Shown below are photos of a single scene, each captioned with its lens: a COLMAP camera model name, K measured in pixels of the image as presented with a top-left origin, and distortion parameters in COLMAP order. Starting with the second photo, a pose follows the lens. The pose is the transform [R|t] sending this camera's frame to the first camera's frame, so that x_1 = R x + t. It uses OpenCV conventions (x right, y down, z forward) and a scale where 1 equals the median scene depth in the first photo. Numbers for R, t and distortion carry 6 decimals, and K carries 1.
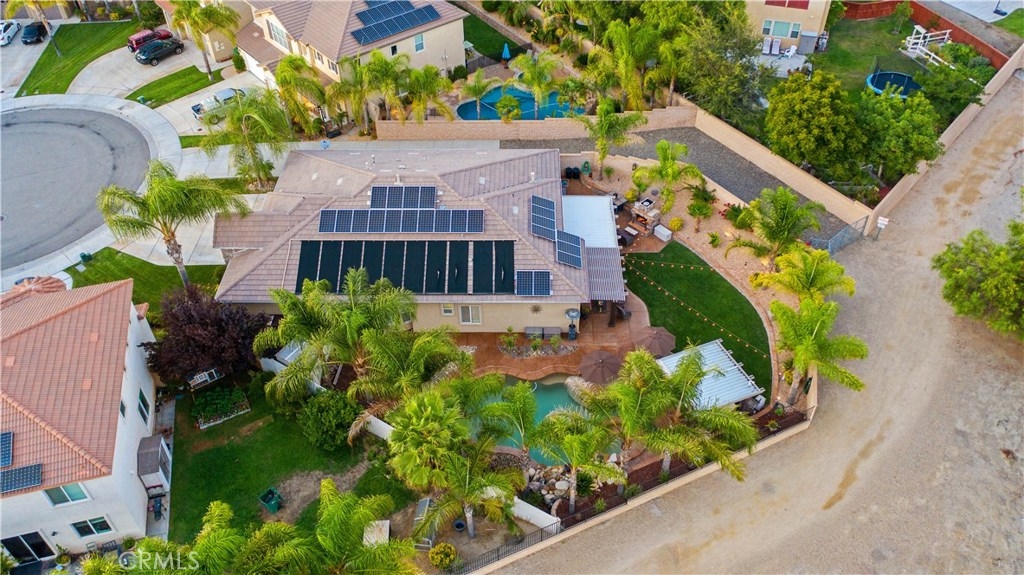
lens RADIAL K [[813.5, 0, 515.2], [0, 813.5, 283.2], [0, 0, 1]] dist [0.000460, 0.002294]
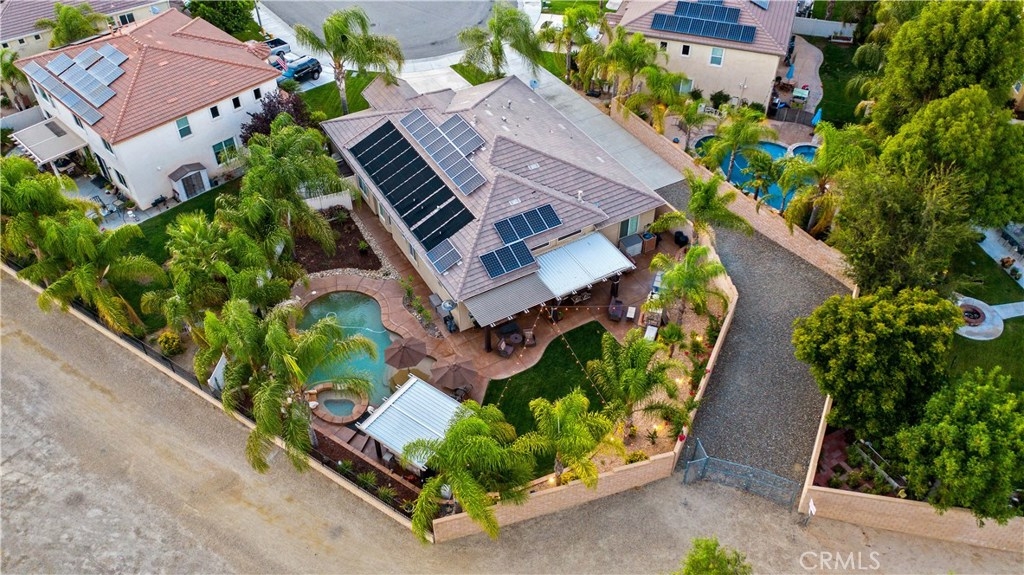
lens RADIAL K [[813.5, 0, 515.2], [0, 813.5, 283.2], [0, 0, 1]] dist [0.000460, 0.002294]
pose [[0.512888, 0.590721, -0.622891, 0.684660], [-0.583039, 0.772272, 0.252313, -0.267865], [0.630088, 0.233762, 0.740503, 0.306350]]
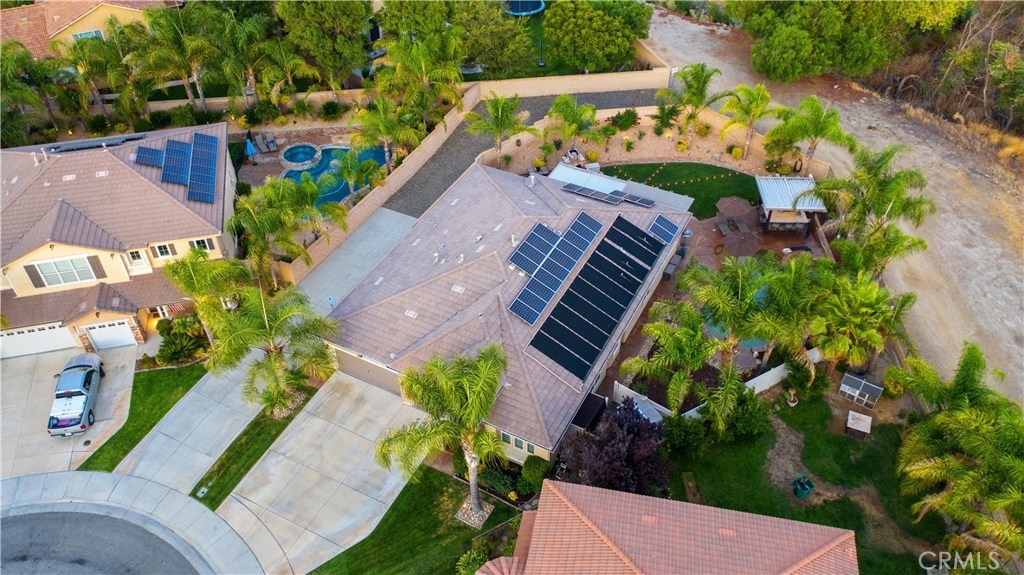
lens RADIAL K [[813.5, 0, 515.2], [0, 813.5, 283.2], [0, 0, 1]] dist [0.000460, 0.002294]
pose [[0.449584, -0.590591, 0.670132, -0.821939], [0.604204, 0.753624, 0.258820, -0.339992], [-0.657884, 0.288535, 0.695655, 0.367390]]
